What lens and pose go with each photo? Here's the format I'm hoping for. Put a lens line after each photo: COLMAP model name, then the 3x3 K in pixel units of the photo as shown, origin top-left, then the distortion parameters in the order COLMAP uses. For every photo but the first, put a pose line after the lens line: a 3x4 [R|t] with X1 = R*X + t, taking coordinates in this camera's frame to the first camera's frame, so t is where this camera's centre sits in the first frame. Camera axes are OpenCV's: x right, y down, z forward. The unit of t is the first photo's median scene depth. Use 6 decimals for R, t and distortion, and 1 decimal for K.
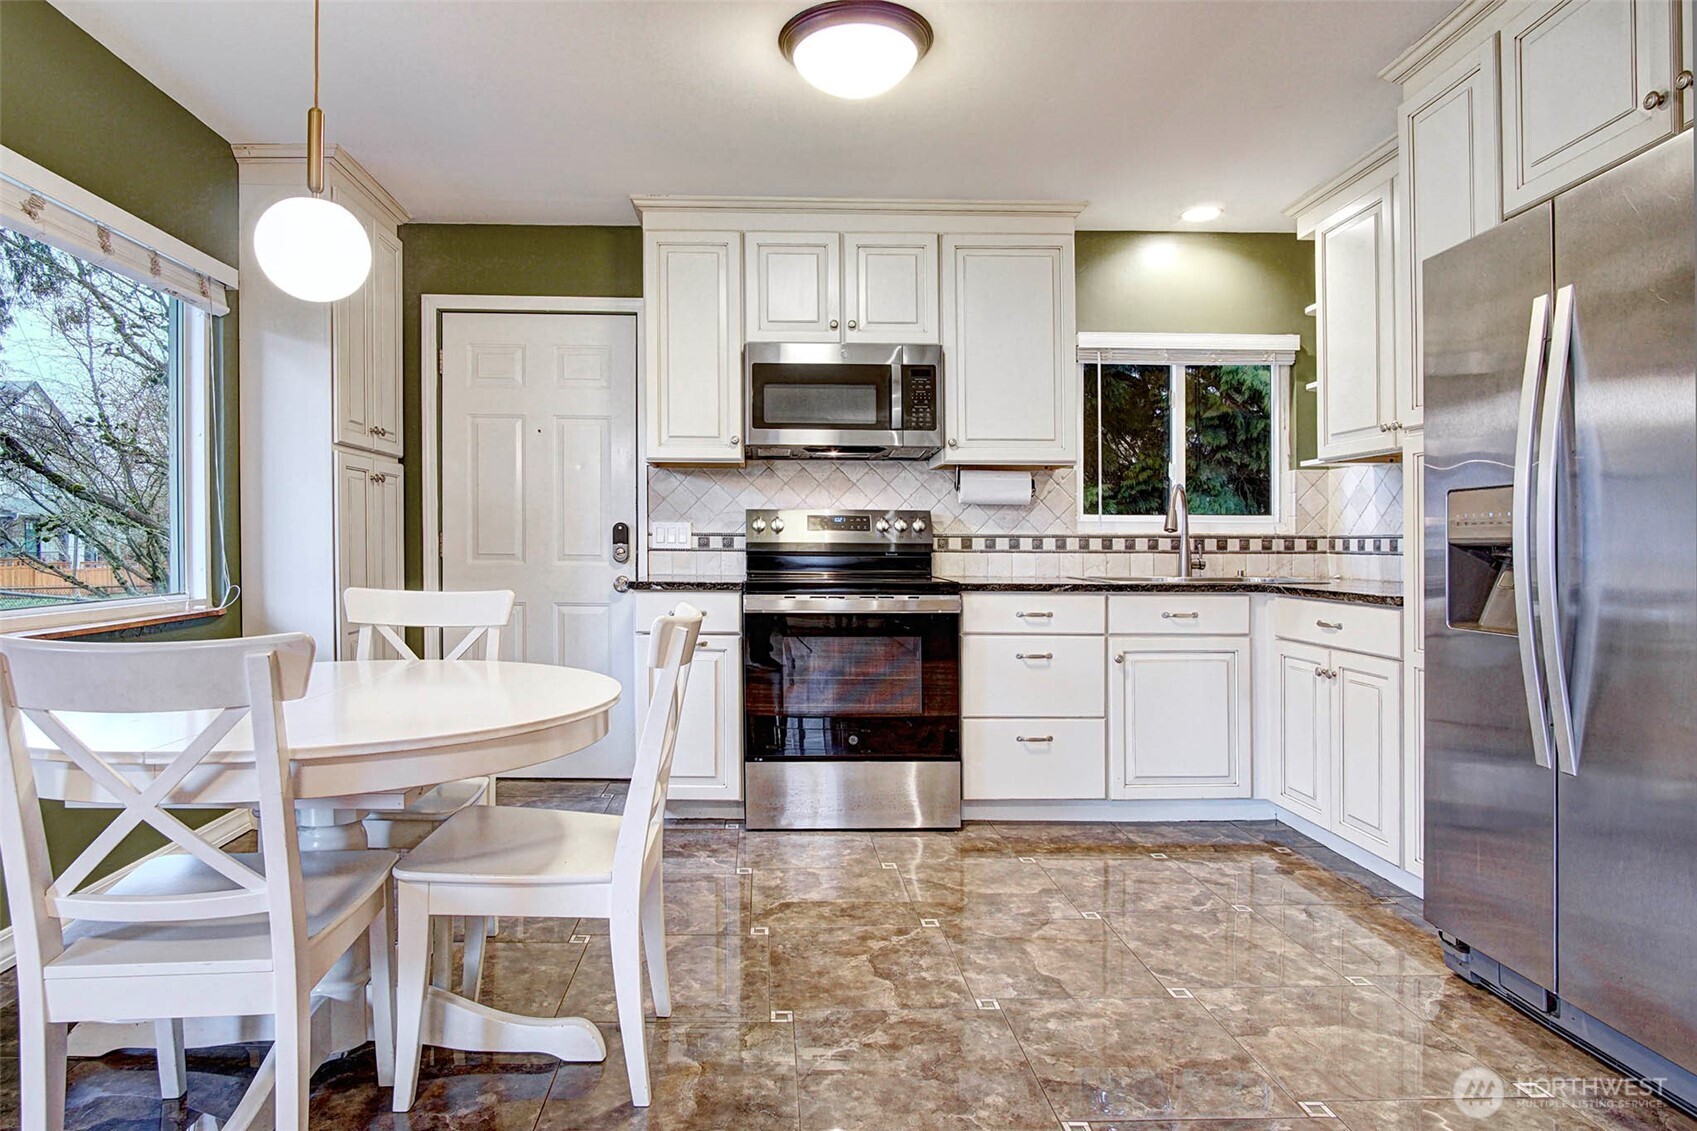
lens RADIAL K [[912.2, 0, 848.5], [0, 912.2, 565.5], [0, 0, 1]] dist [0.003800, 0.000417]
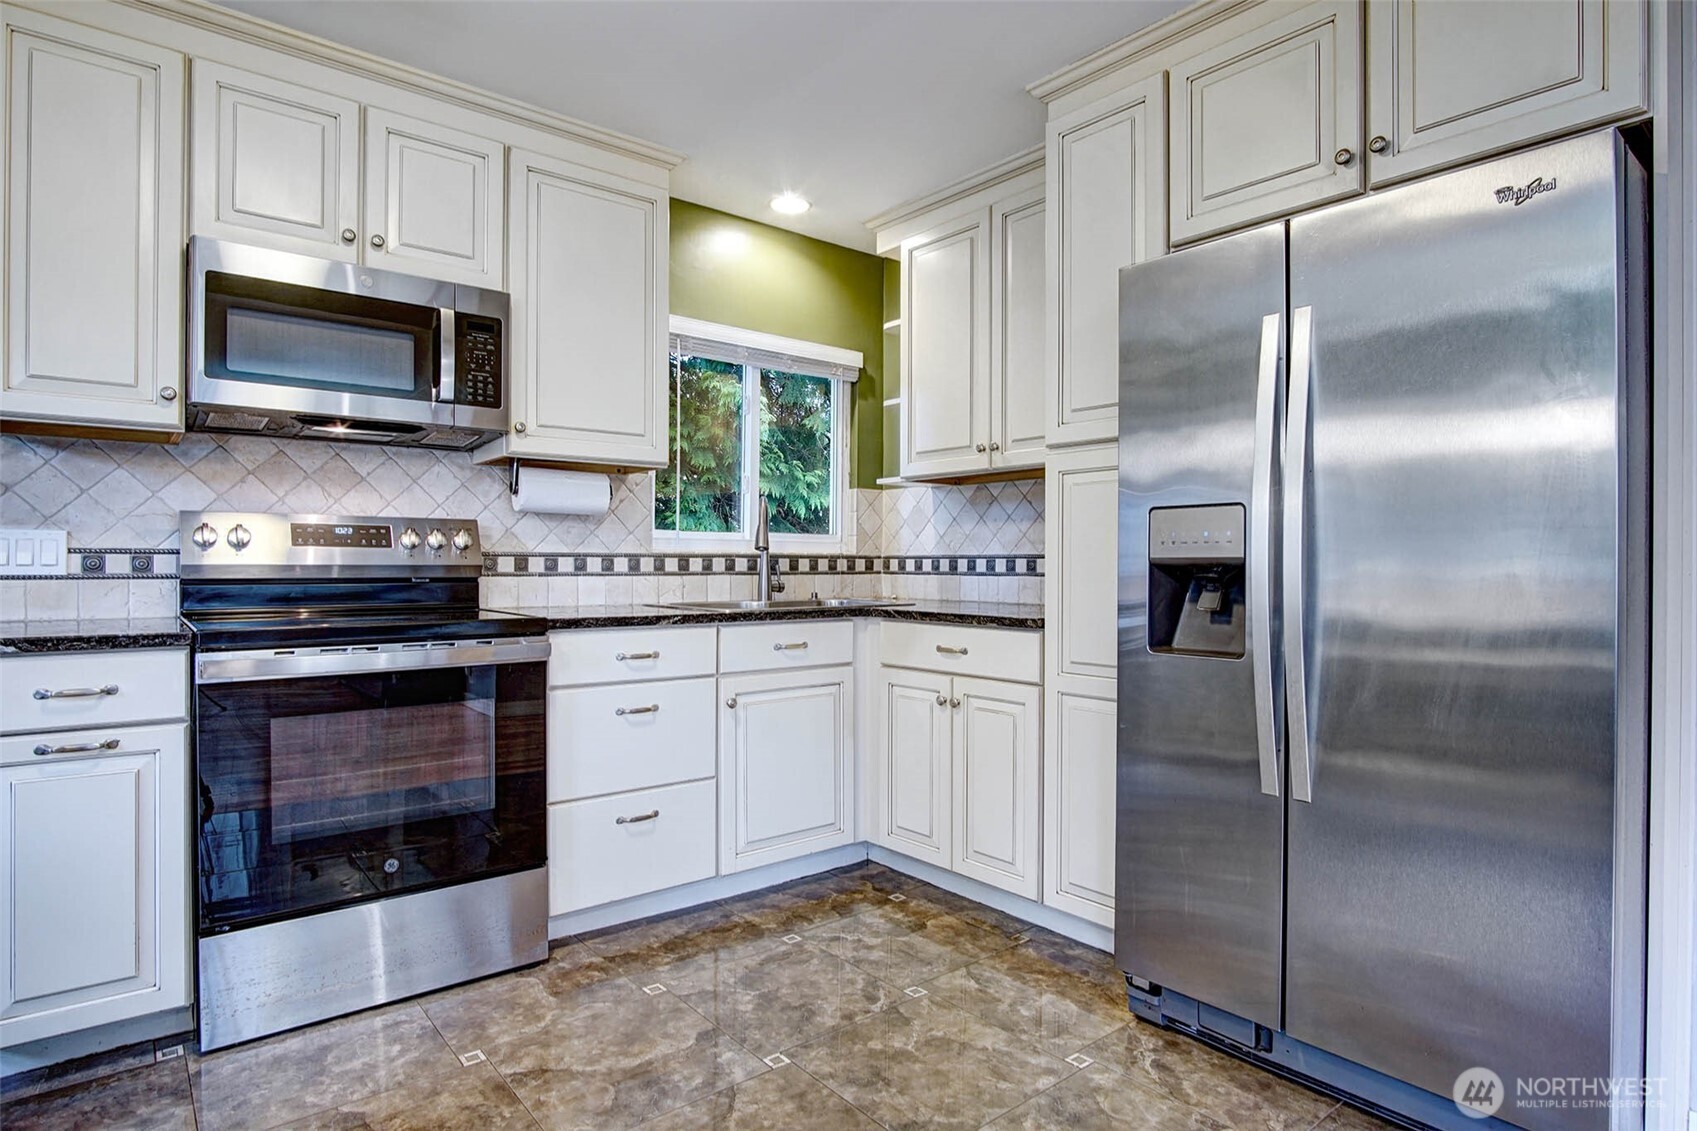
lens RADIAL K [[920.2, 0, 845.5], [0, 920.2, 555.0], [0, 0, 1]] dist [-0.022426, -0.000794]
pose [[0.837858, 0.002393, 0.545882, -0.070051], [0.016394, 0.999429, -0.029544, -0.005577], [-0.545641, 0.033703, 0.837341, 0.237202]]
